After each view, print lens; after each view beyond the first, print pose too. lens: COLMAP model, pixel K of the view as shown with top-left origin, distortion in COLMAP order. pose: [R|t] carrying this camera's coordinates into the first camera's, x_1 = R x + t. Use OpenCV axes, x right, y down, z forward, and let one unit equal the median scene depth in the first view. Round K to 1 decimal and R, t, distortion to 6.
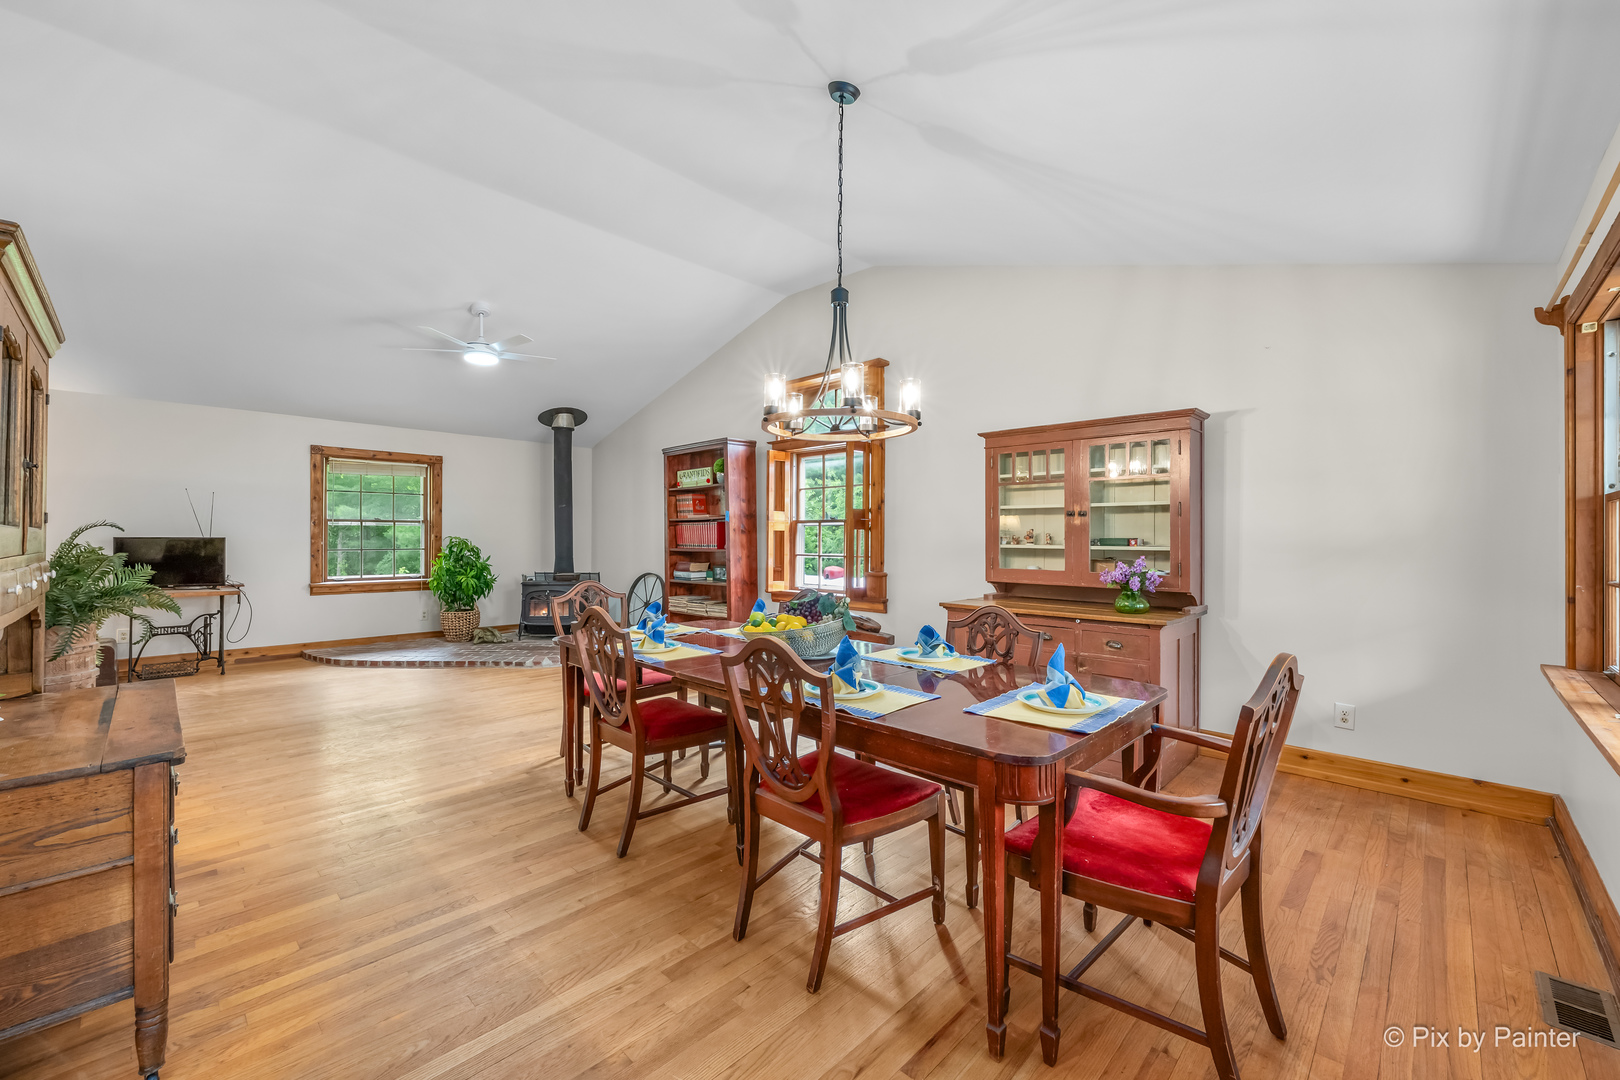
lens RADIAL K [[645.2, 0, 809.1], [0, 645.2, 536.3], [0, 0, 1]] dist [-0.001493, 0.000138]
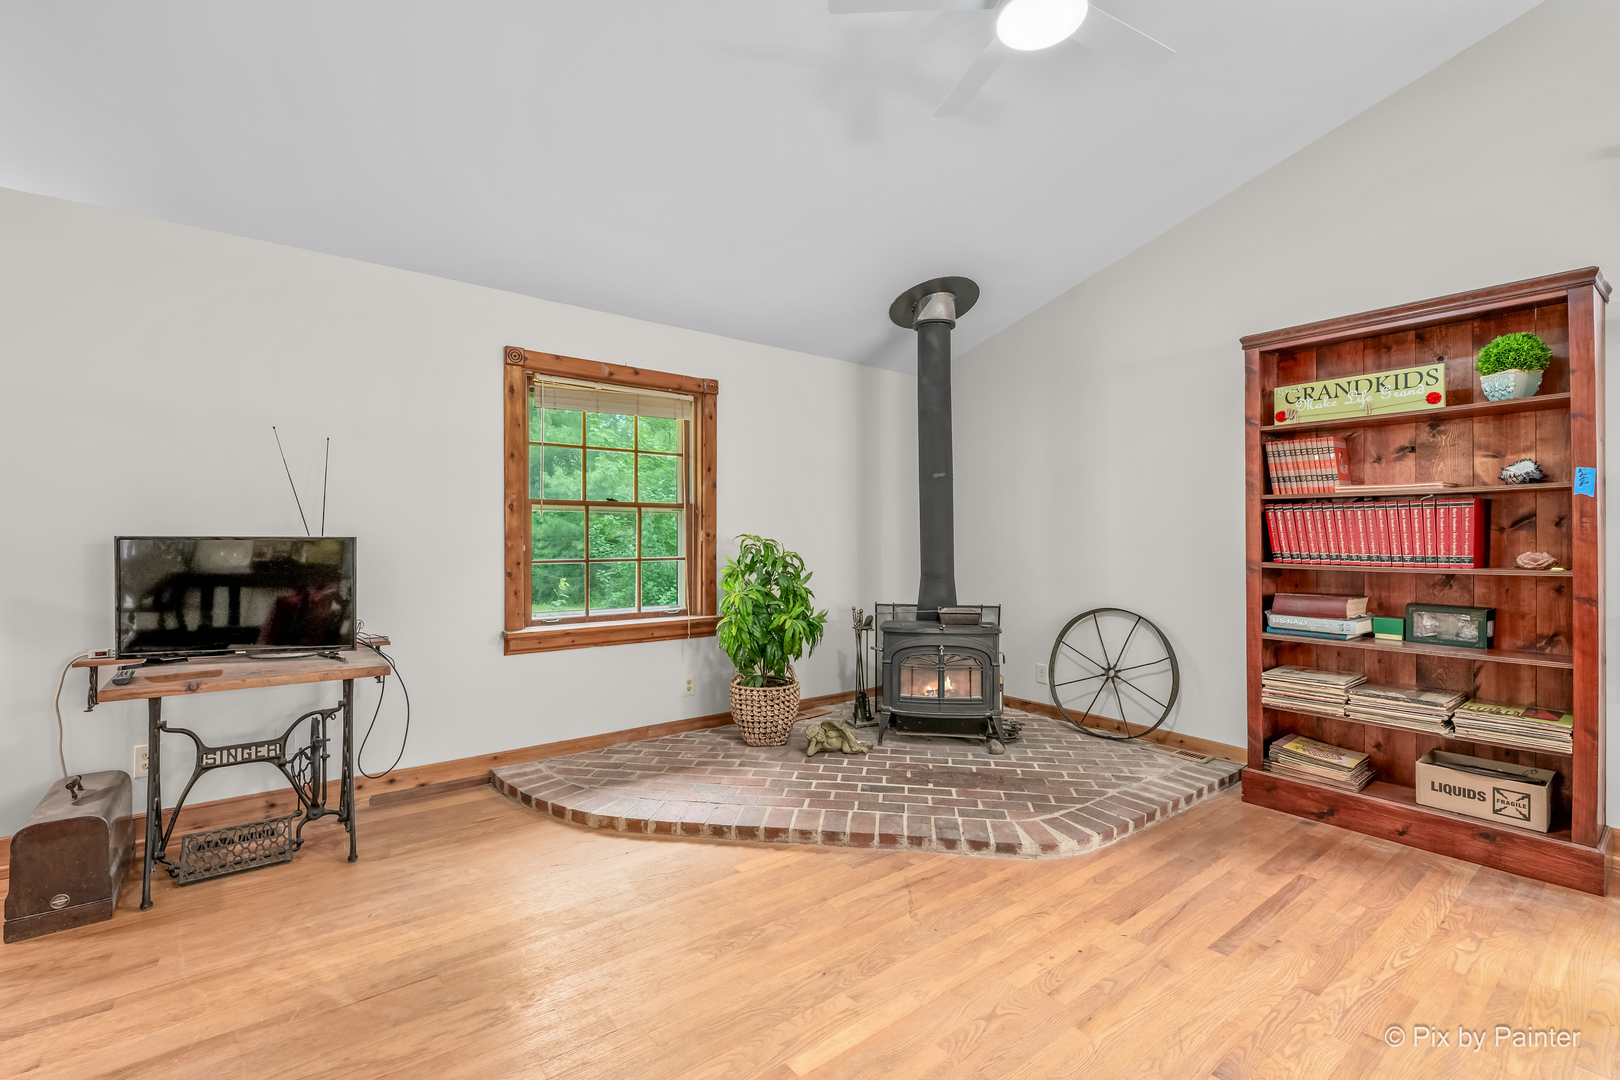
lens RADIAL K [[712.6, 0, 810.0], [0, 712.6, 540.0], [0, 0, 1]] dist [0.000840, 0.000012]
pose [[0.991368, 0.002109, -0.131093, -0.462892], [-0.001158, 0.999972, 0.007334, 0.000113], [0.131105, -0.007119, 0.991343, 0.484370]]
